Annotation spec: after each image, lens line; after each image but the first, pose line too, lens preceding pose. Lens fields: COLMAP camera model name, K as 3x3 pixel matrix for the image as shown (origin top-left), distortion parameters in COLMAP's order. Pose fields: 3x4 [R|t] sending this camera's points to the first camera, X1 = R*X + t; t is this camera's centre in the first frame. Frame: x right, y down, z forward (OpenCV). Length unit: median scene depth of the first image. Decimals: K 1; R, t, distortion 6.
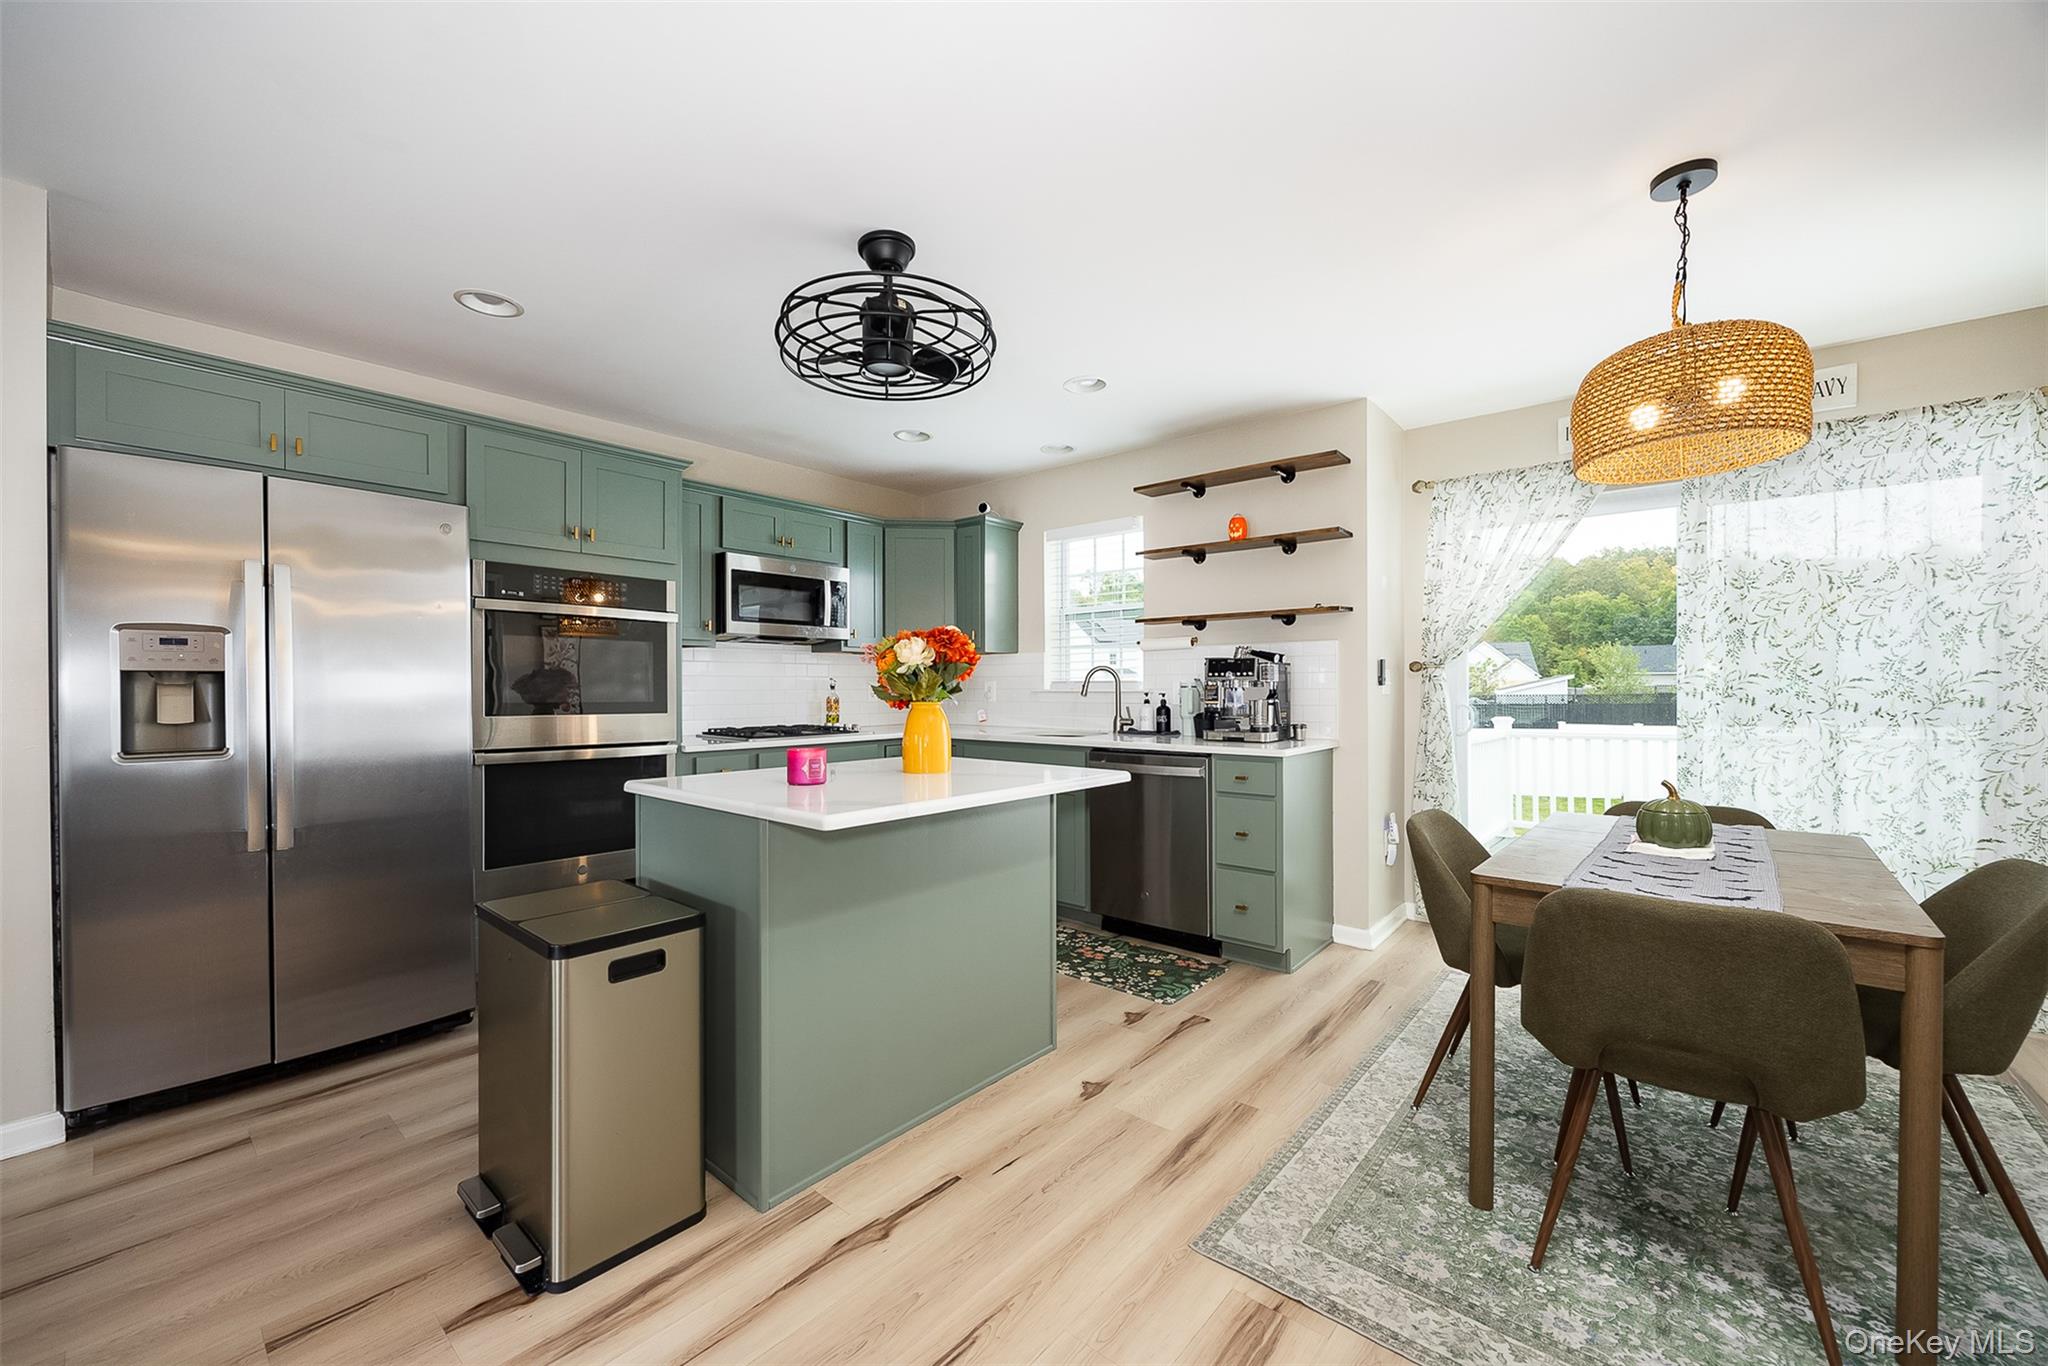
lens RADIAL K [[788.7, 0, 1029.0], [0, 788.7, 690.7], [0, 0, 1]] dist [0.001312, 0.000025]
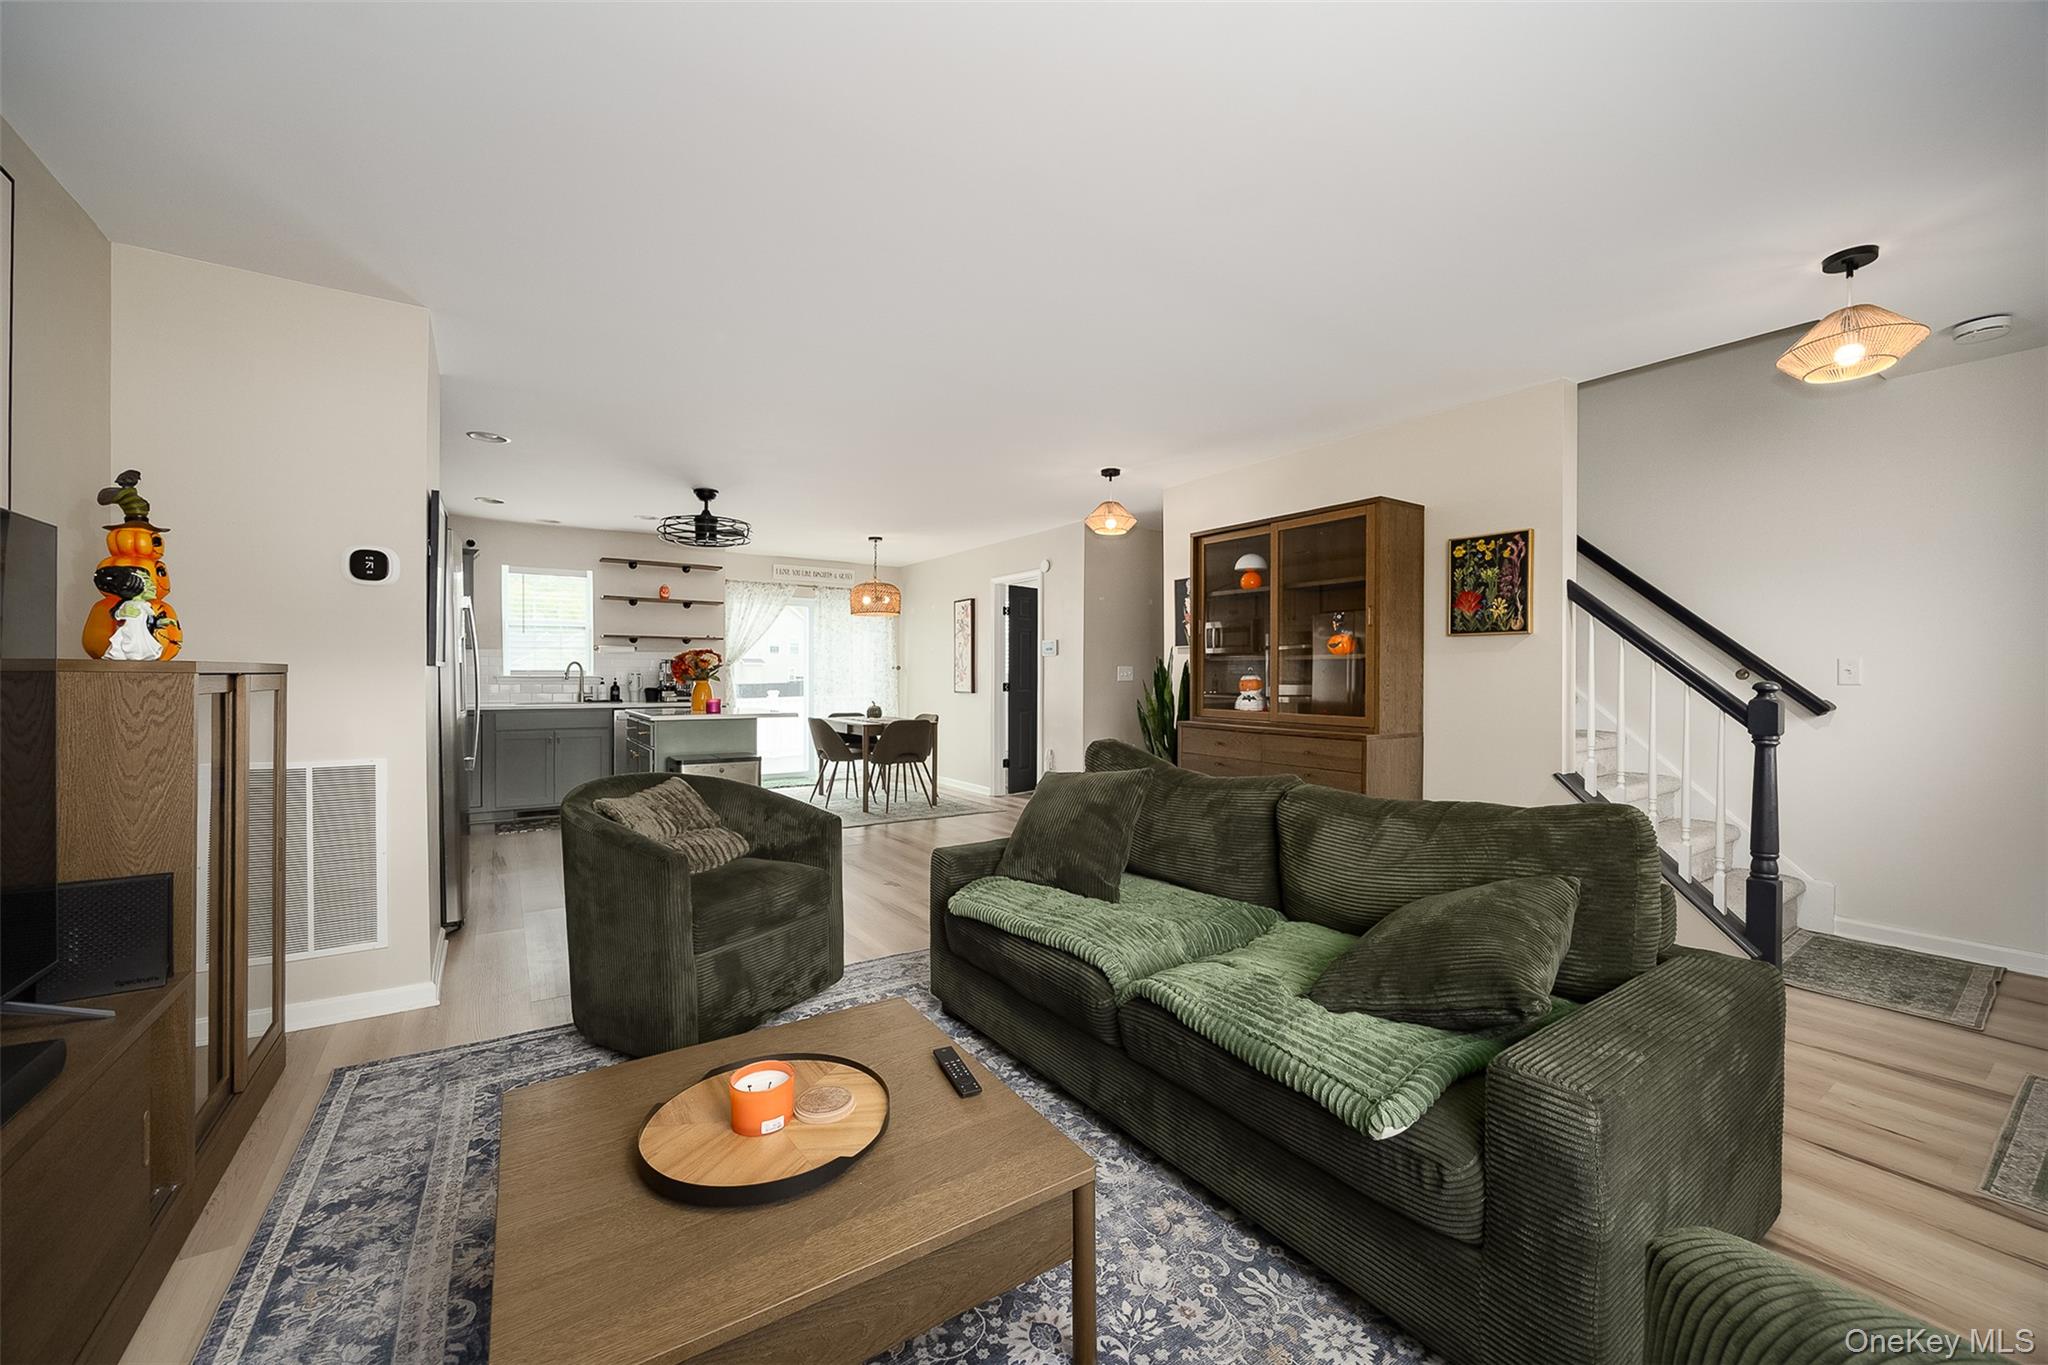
lens RADIAL K [[788.7, 0, 1025.6], [0, 788.7, 681.5], [0, 0, 1]] dist [0.001312, 0.000025]
pose [[0.290252, 0.001404, 0.956949, -1.247988], [-0.001794, 0.999998, -0.000923, 0.010368], [-0.956949, -0.001449, 0.290254, -0.385752]]
